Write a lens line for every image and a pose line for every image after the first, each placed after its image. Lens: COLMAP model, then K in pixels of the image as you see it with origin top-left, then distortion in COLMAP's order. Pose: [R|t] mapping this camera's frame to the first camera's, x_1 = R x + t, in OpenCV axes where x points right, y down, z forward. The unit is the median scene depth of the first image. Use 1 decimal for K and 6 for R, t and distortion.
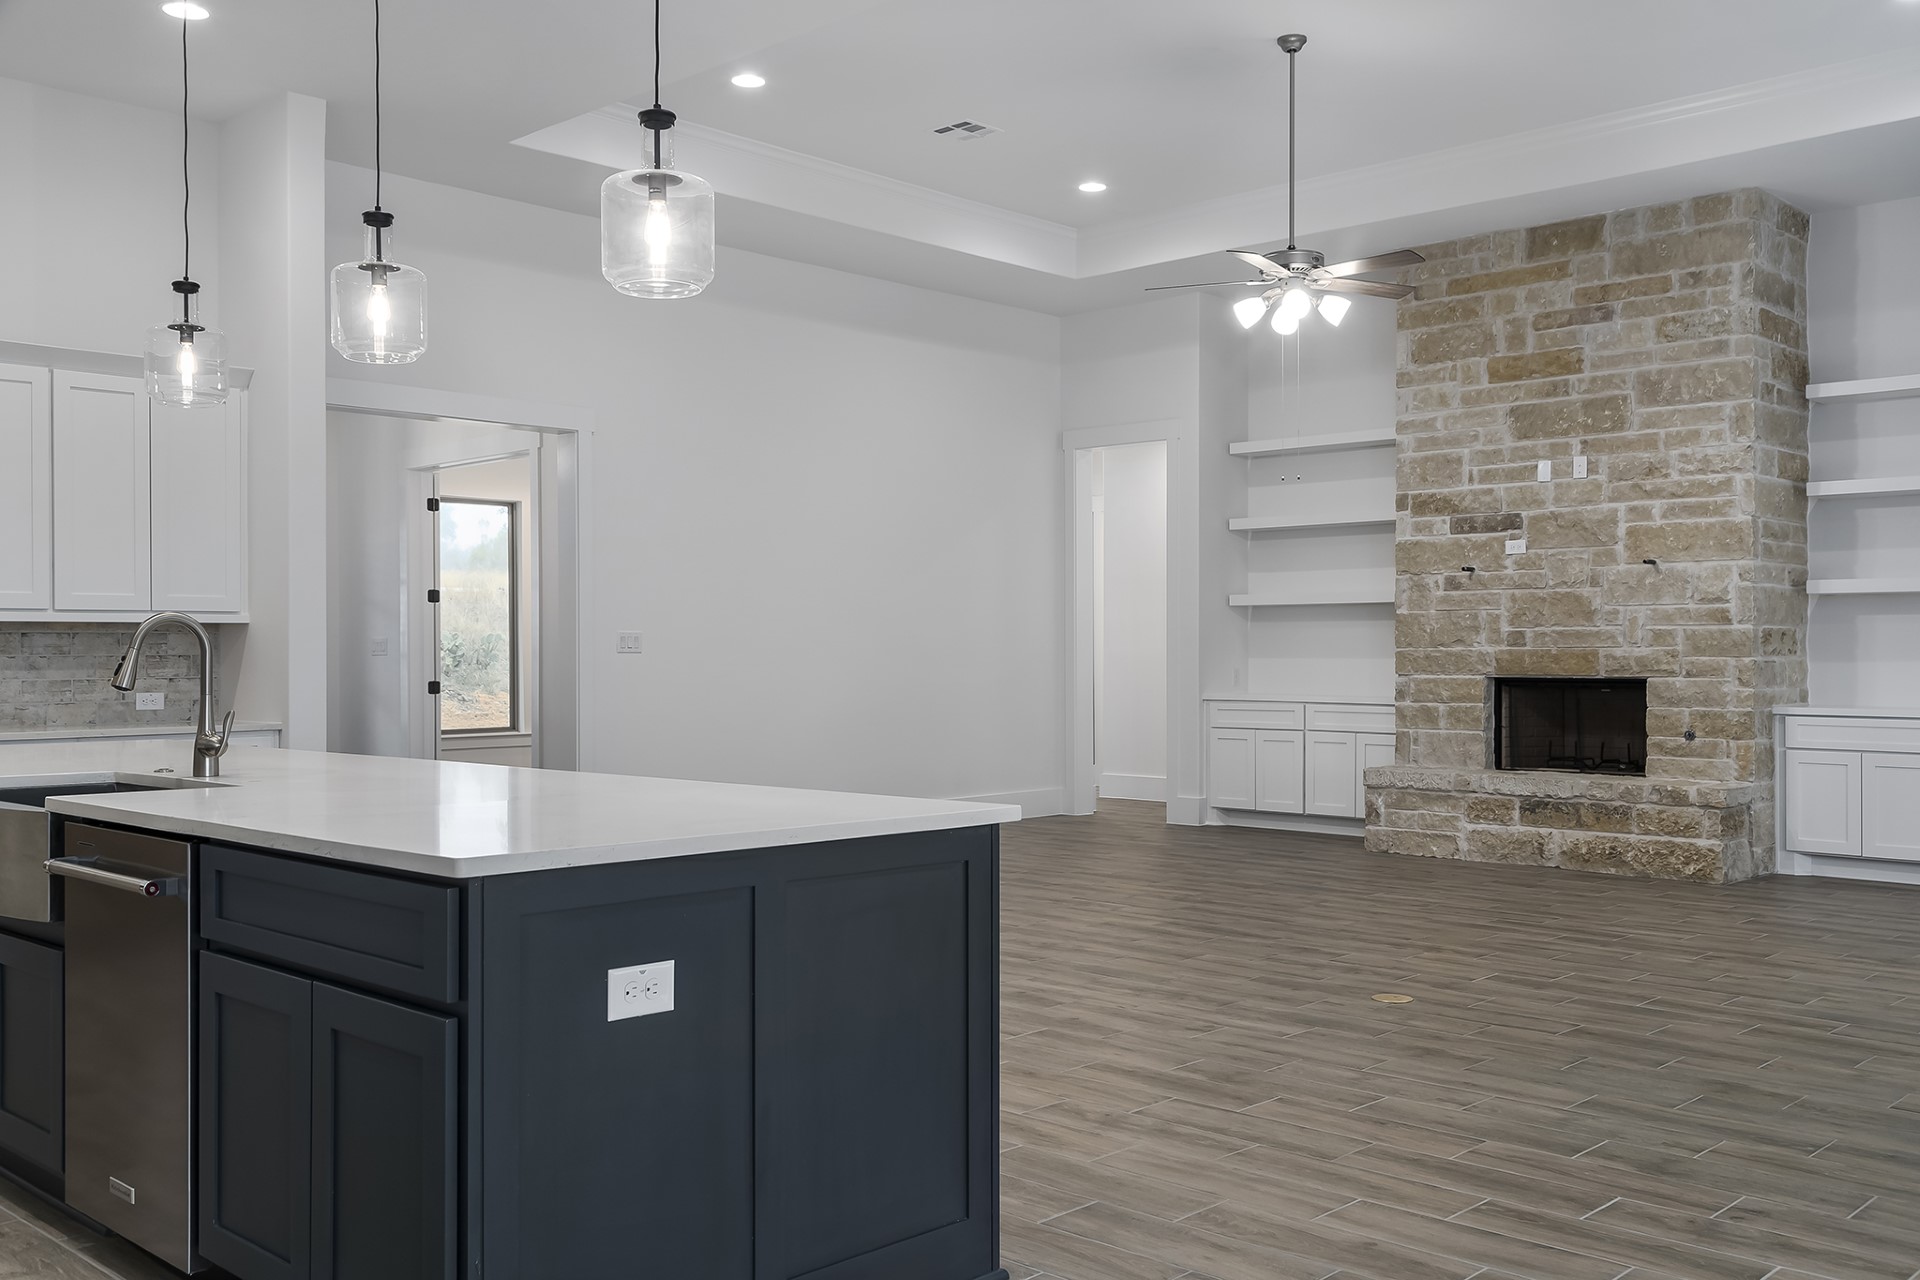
lens RADIAL K [[1781.2, 0, 961.7], [0, 1781.2, 639.4], [0, 0, 1]] dist [-0.022060, 0.000000]
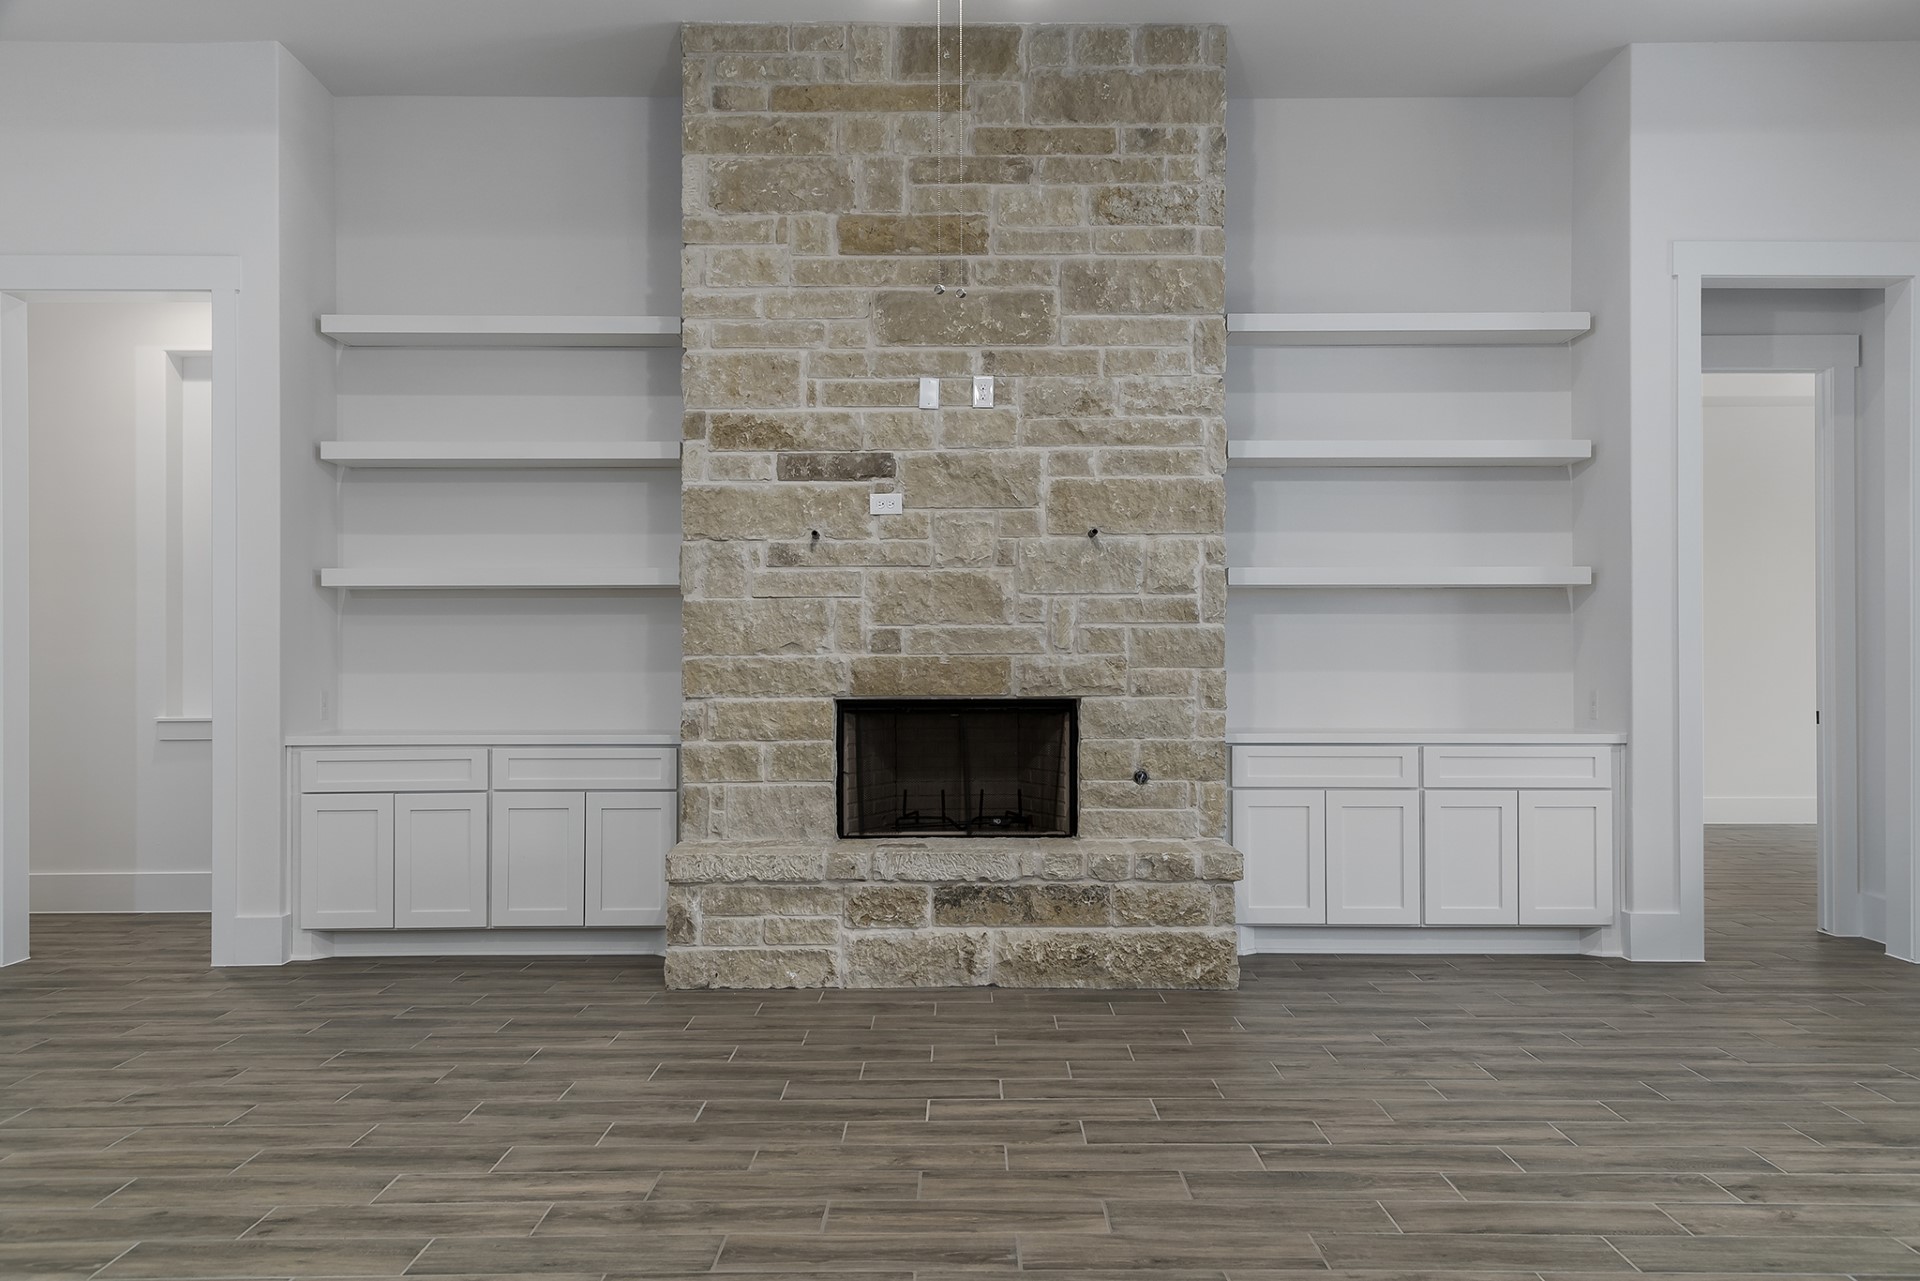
lens RADIAL K [[1648.9, 0, 960.3], [0, 1648.9, 646.3], [0, 0, 1]] dist [0.046771, -0.045654]
pose [[0.714936, 0.003682, 0.699180, -0.103089], [-0.001770, 0.999992, -0.003457, 0.003520], [-0.699188, 0.001234, 0.714937, 0.552522]]
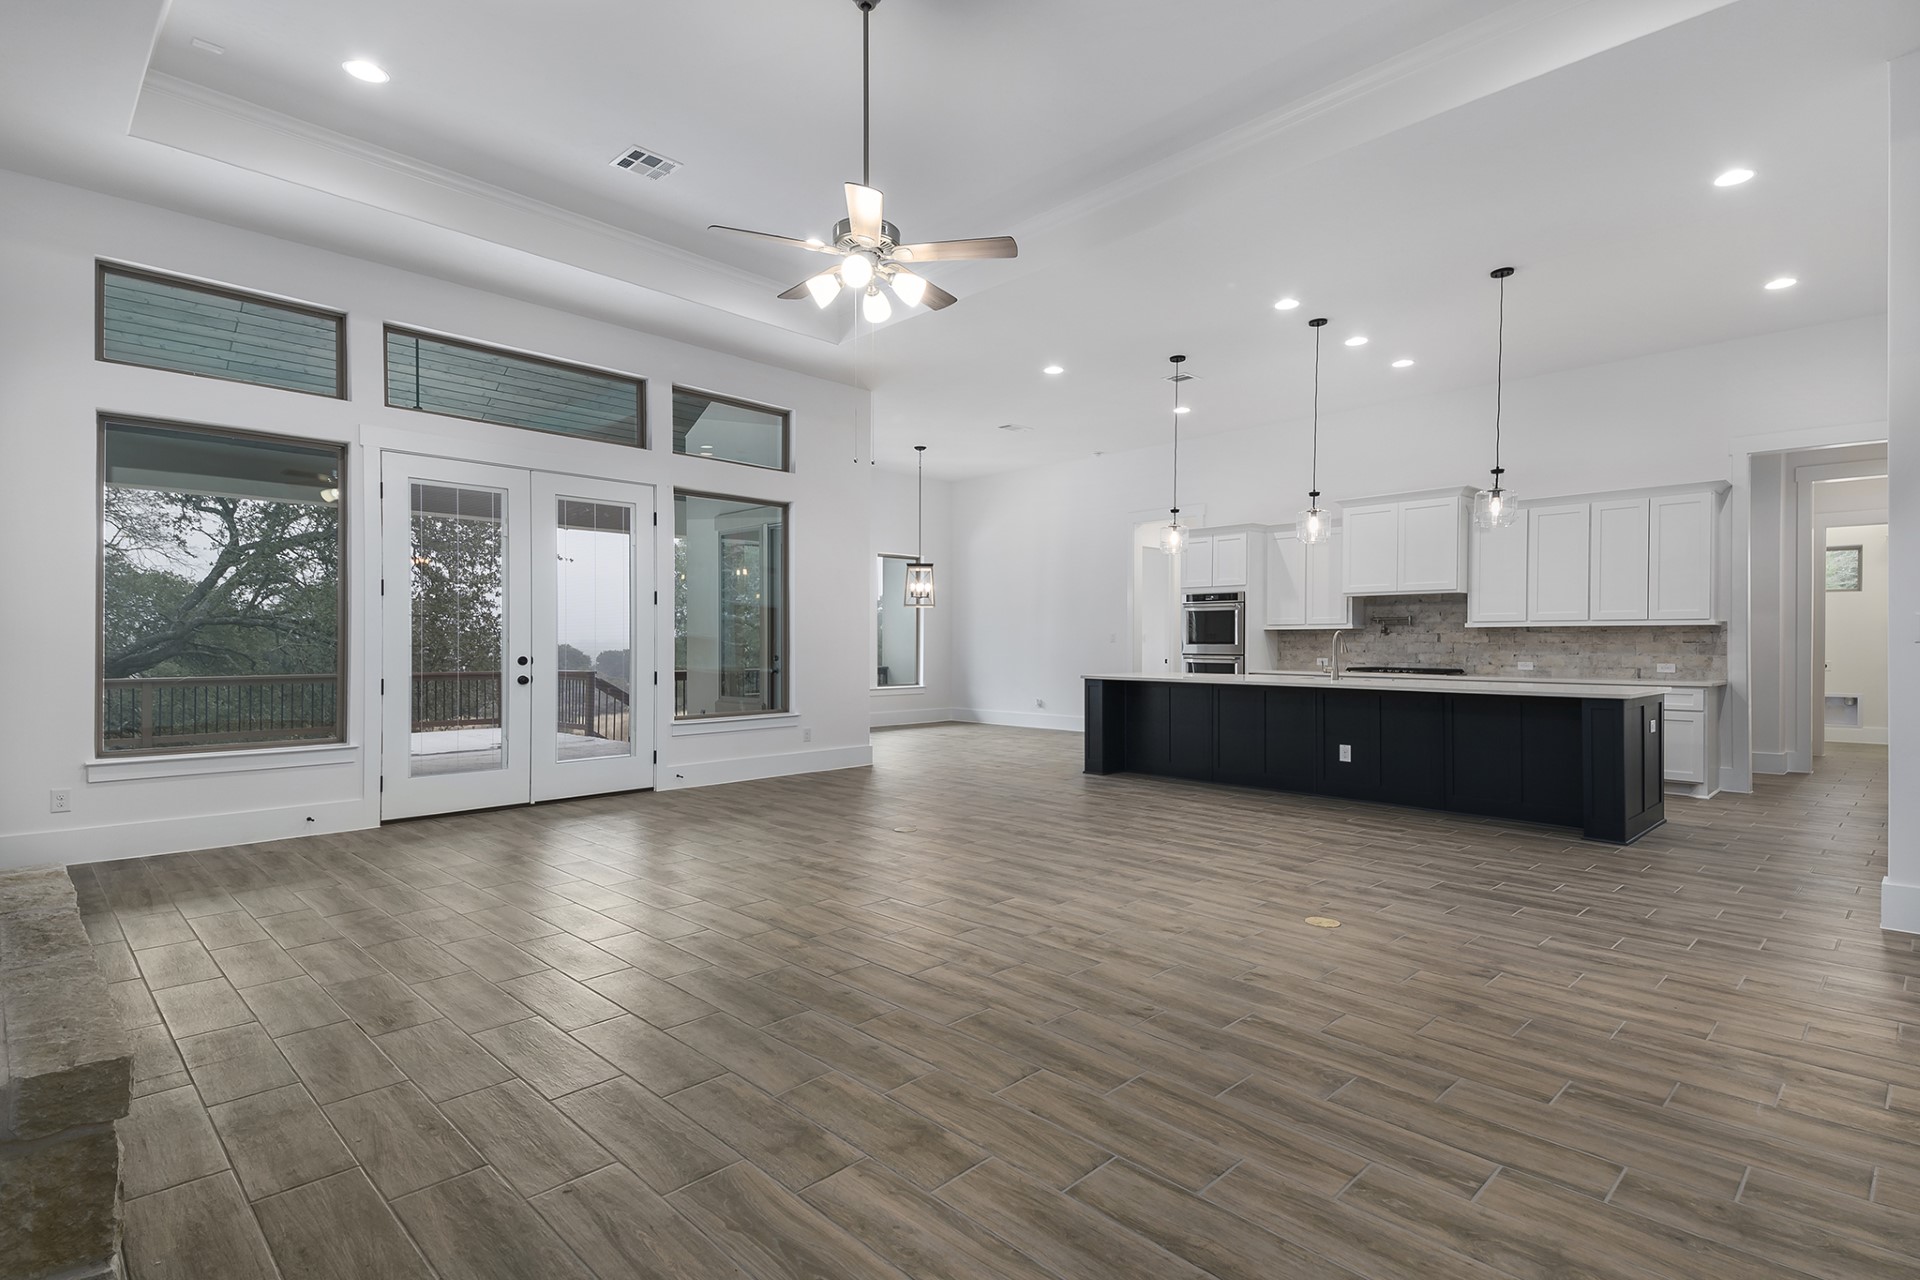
lens RADIAL K [[961.1, 0, 955.4], [0, 961.1, 644.1], [0, 0, 1]] dist [0.005390, 0.000260]
pose [[-0.999982, 0.002150, 0.005537, 0.094104], [0.002116, 0.999979, -0.006137, 0.008614], [-0.005550, -0.006125, -0.999966, 1.203978]]
